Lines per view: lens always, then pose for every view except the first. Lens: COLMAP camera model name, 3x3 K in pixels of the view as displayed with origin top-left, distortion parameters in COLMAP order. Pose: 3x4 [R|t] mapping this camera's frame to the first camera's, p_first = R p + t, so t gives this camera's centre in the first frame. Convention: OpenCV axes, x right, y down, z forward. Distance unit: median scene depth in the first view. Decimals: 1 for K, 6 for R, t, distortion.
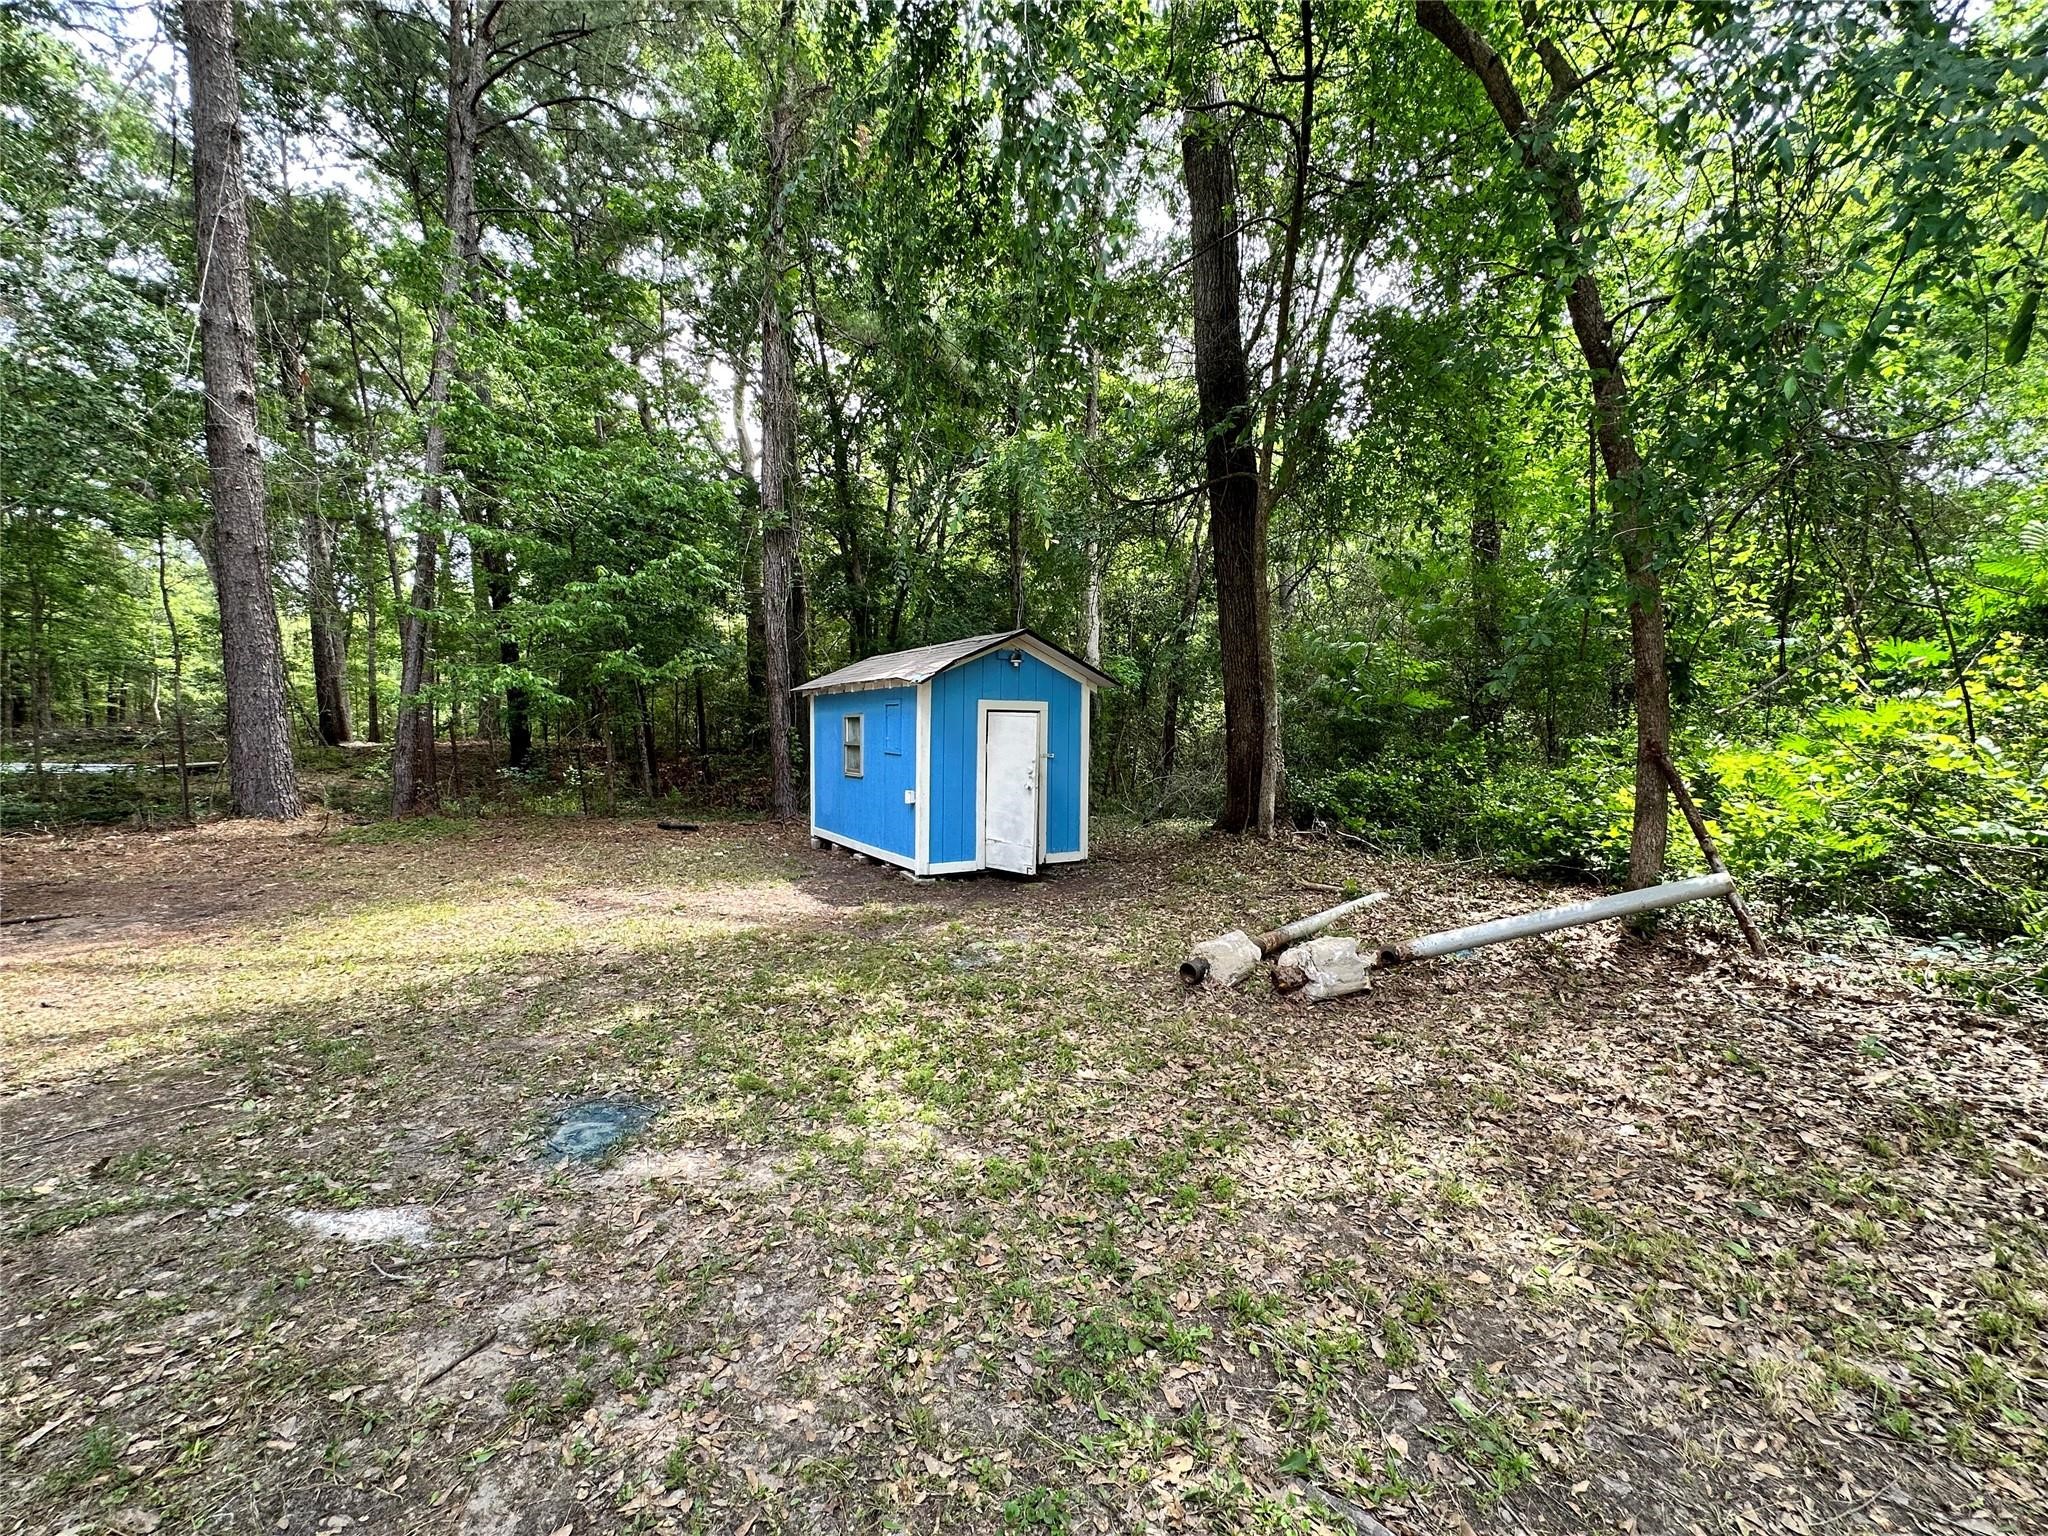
lens RADIAL K [[780.2, 0, 1024.0], [0, 780.2, 777.6], [0, 0, 1]] dist [-0.001604, -0.000073]
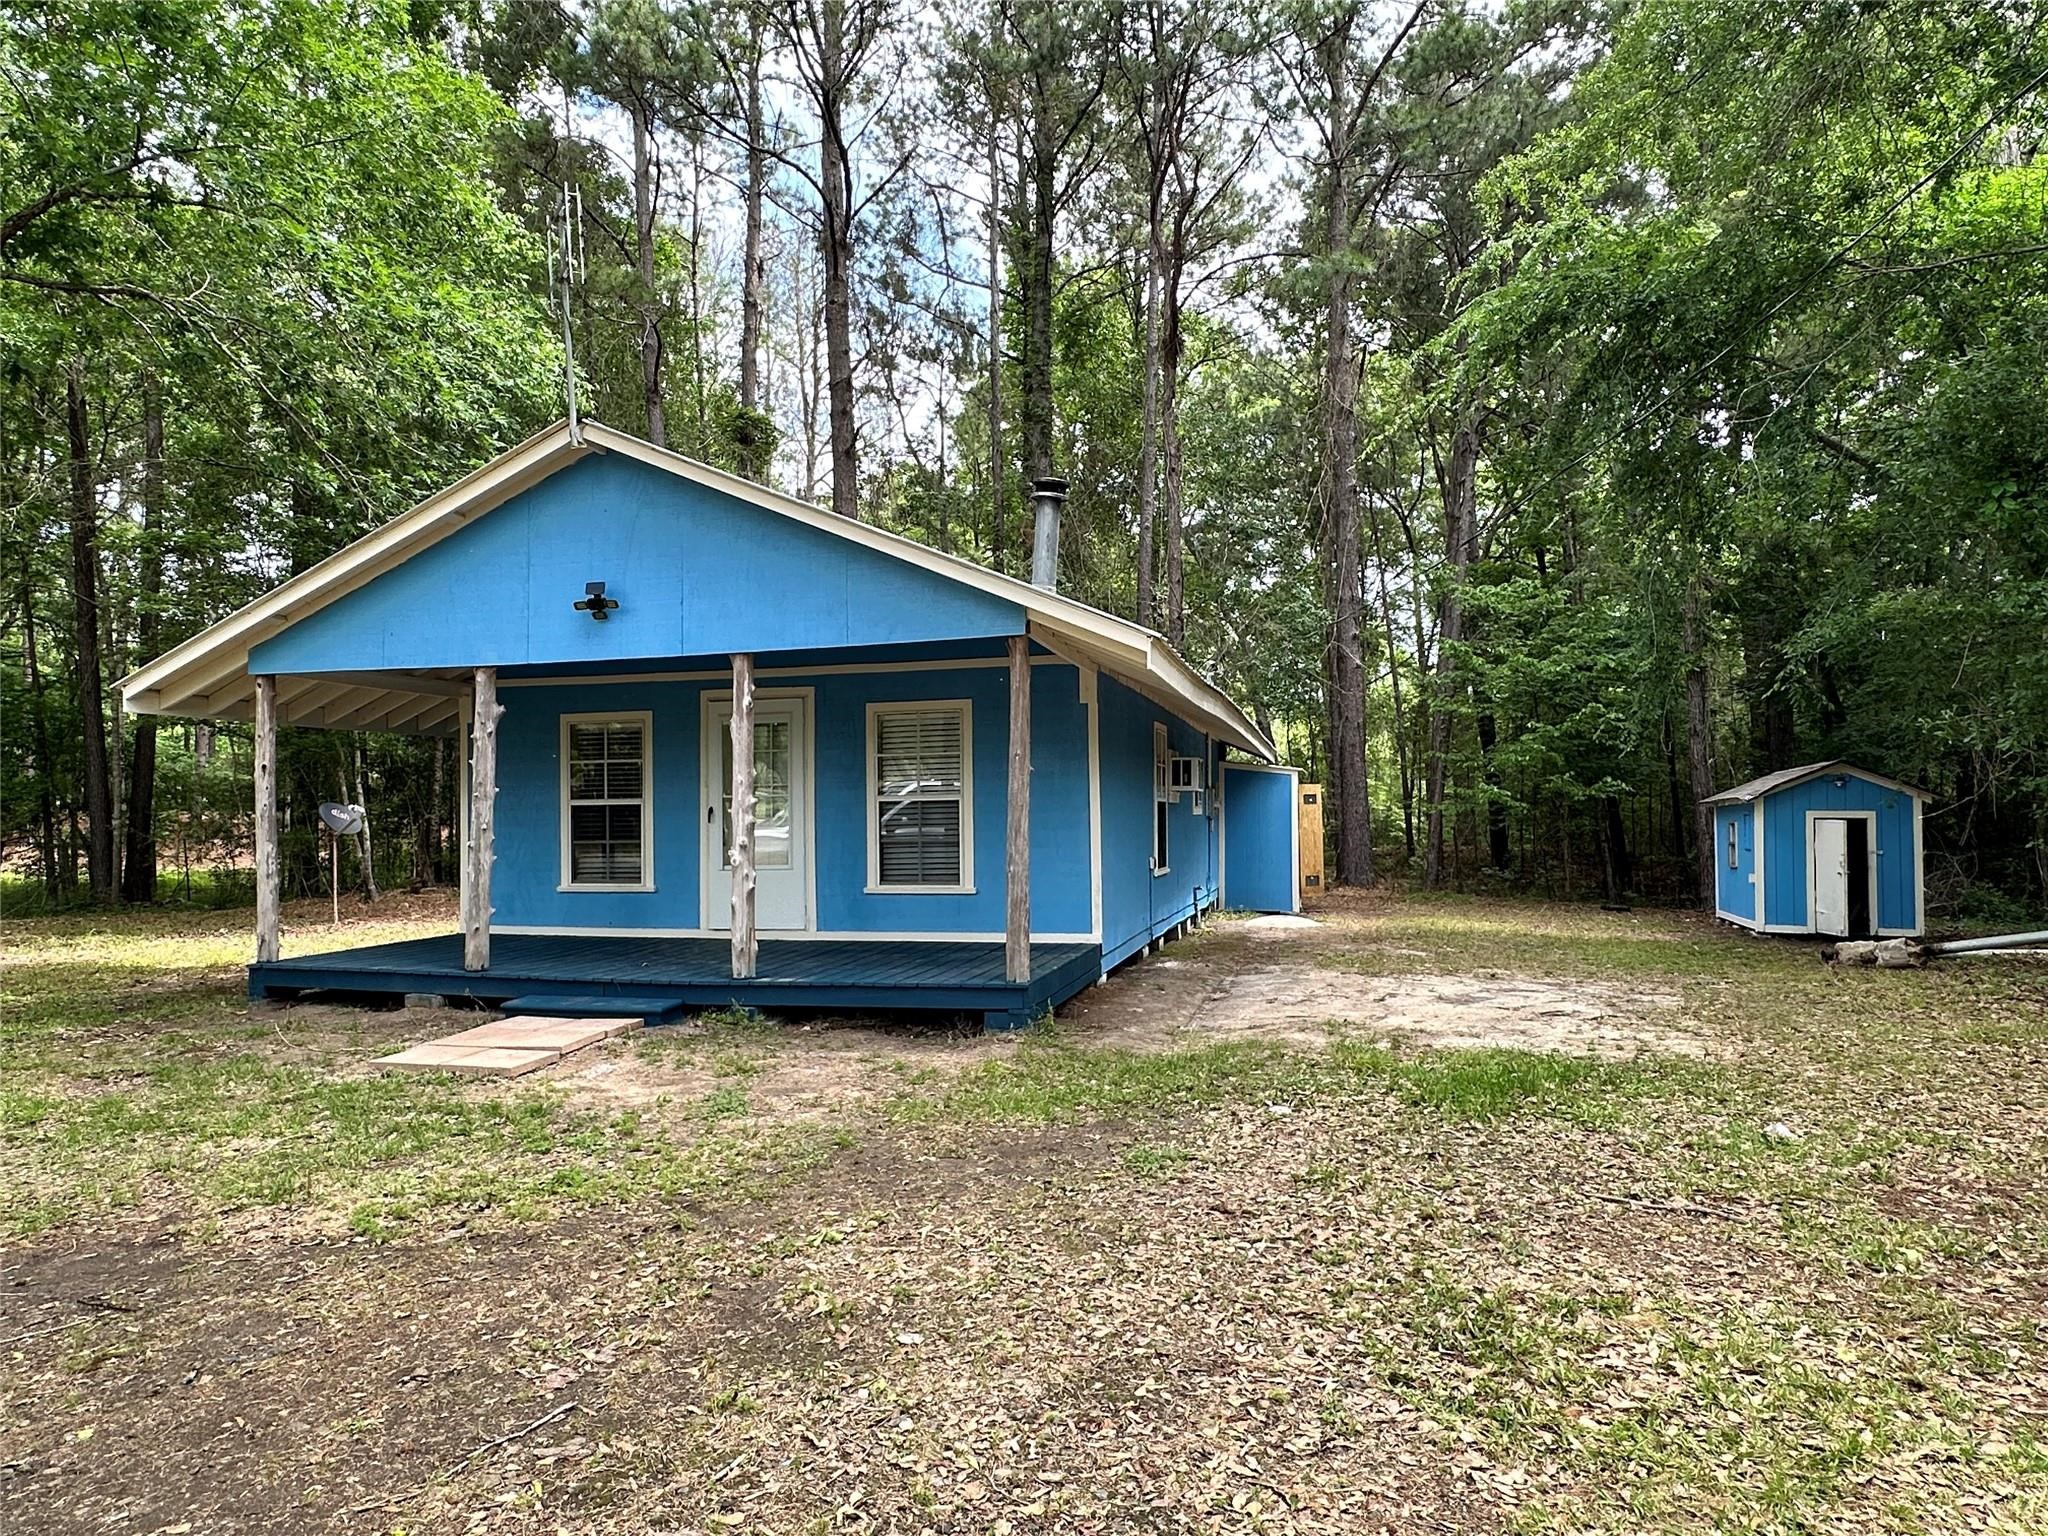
lens RADIAL K [[1239.6, 0, 1007.5], [0, 1239.6, 755.6], [0, 0, 1]] dist [0.000211, 0.010409]
pose [[0.590741, -0.053166, -0.805108, 0.889063], [-0.049354, 0.993577, -0.101825, 0.099456], [0.805350, 0.099887, 0.584323, -1.458977]]
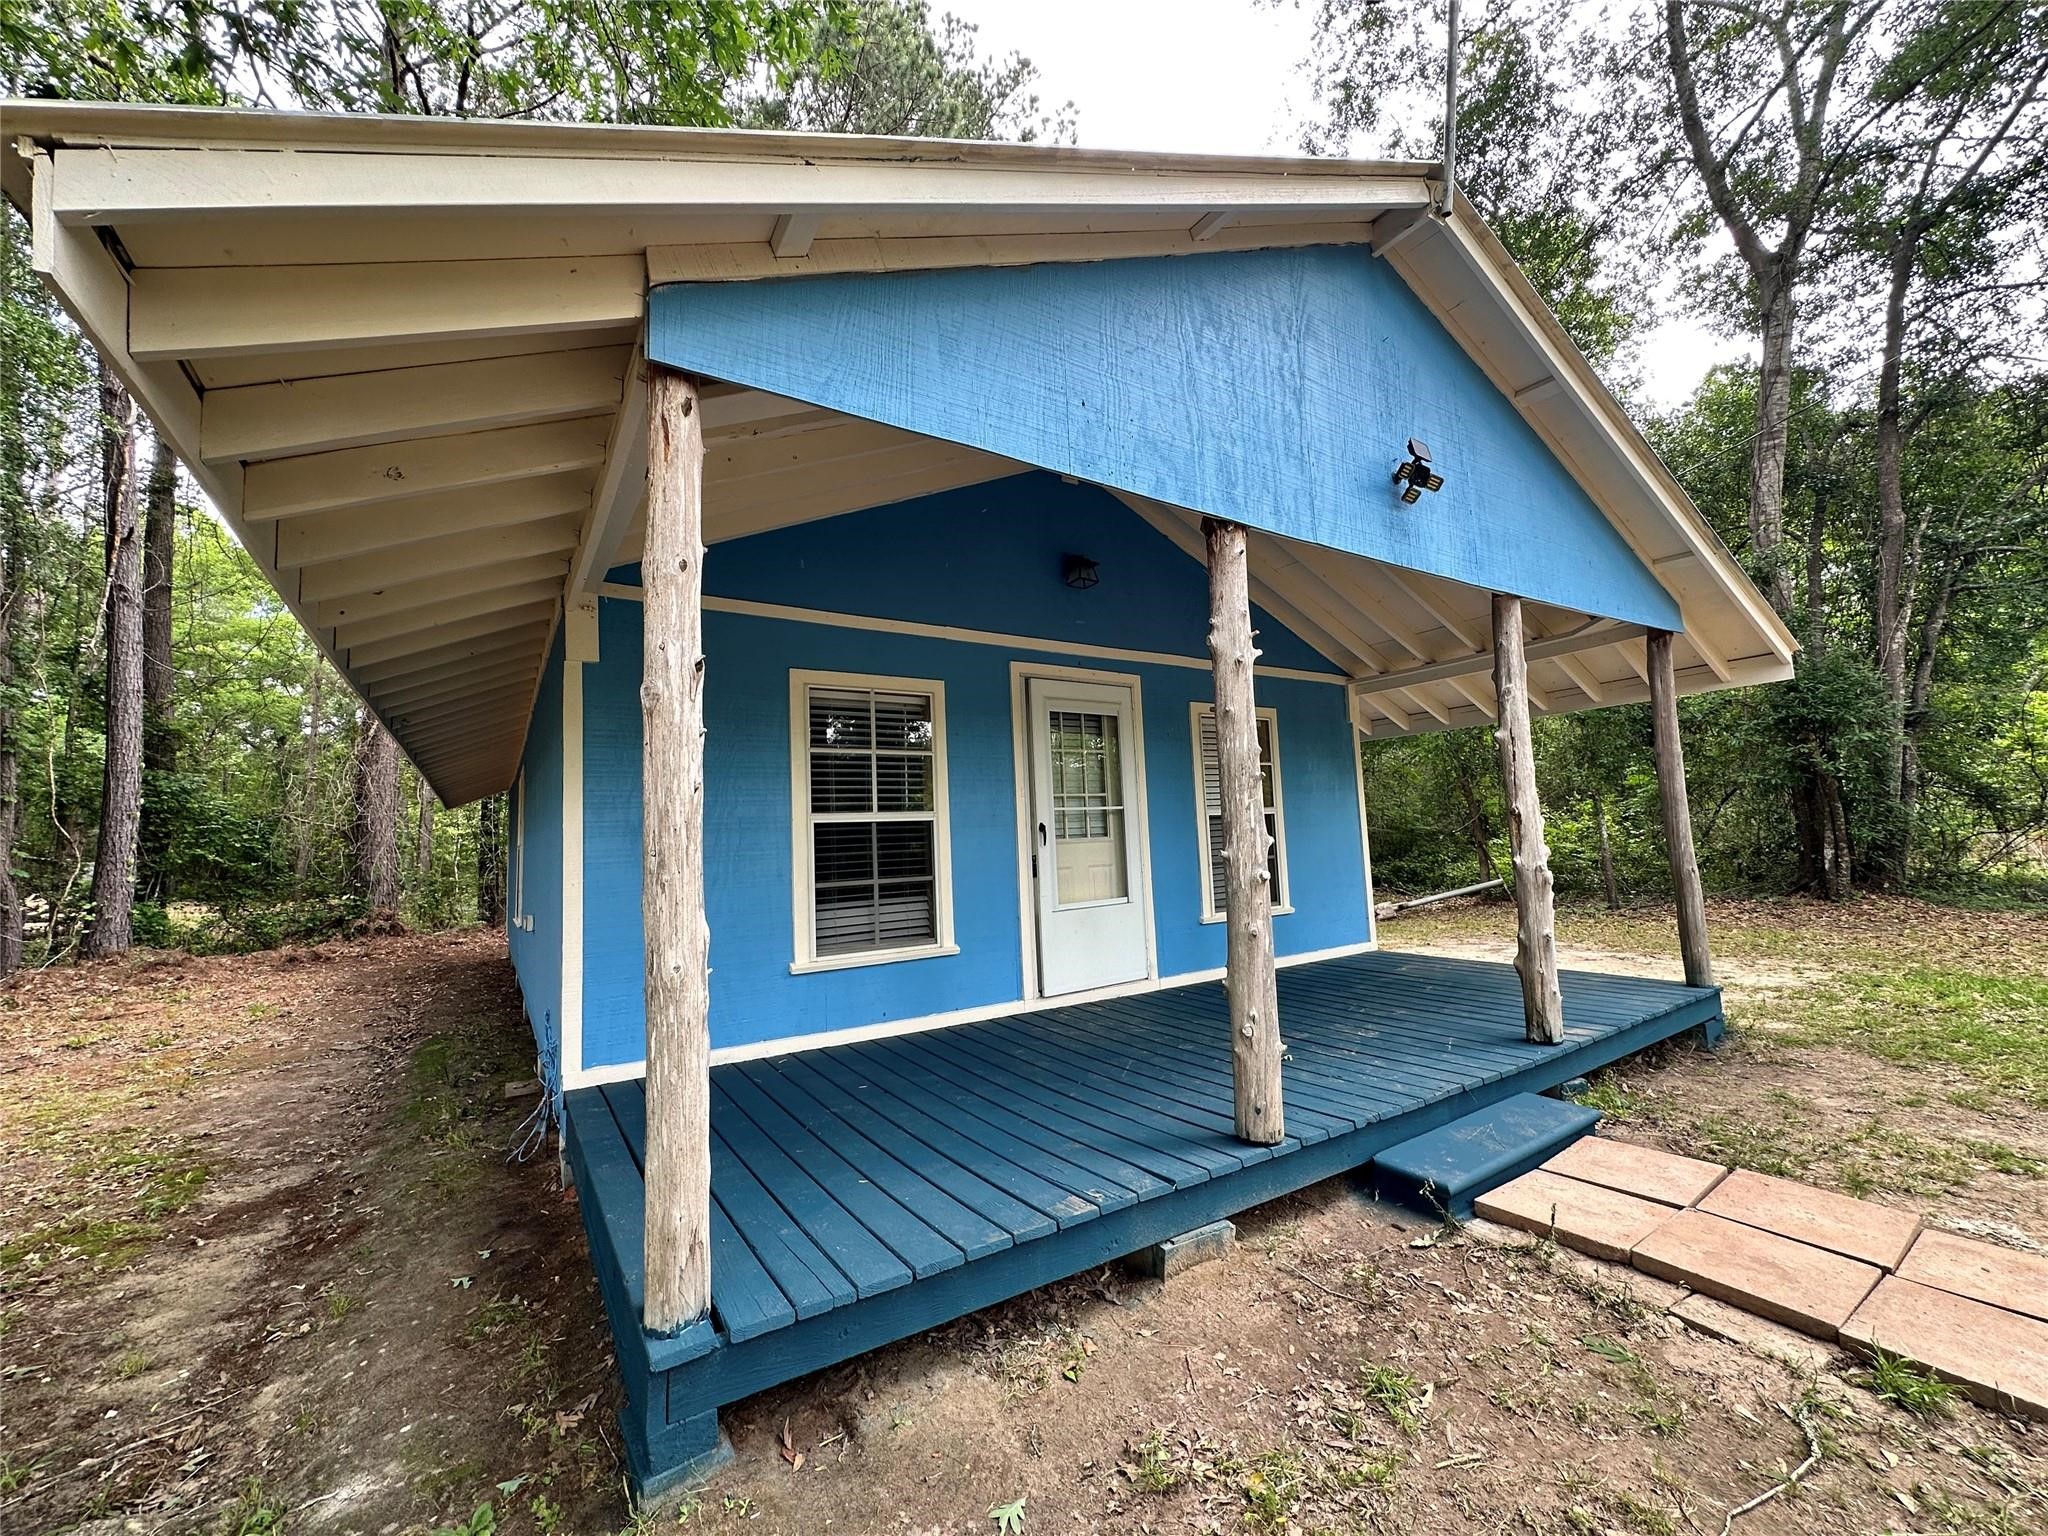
lens RADIAL K [[820.6, 0, 1017.4], [0, 820.6, 768.1], [0, 0, 1]] dist [-0.002456, 0.001120]
pose [[0.993663, -0.056357, -0.097254, -0.484134], [0.038909, 0.984191, -0.172784, 0.100939], [0.105454, 0.167905, 0.980147, -1.570129]]
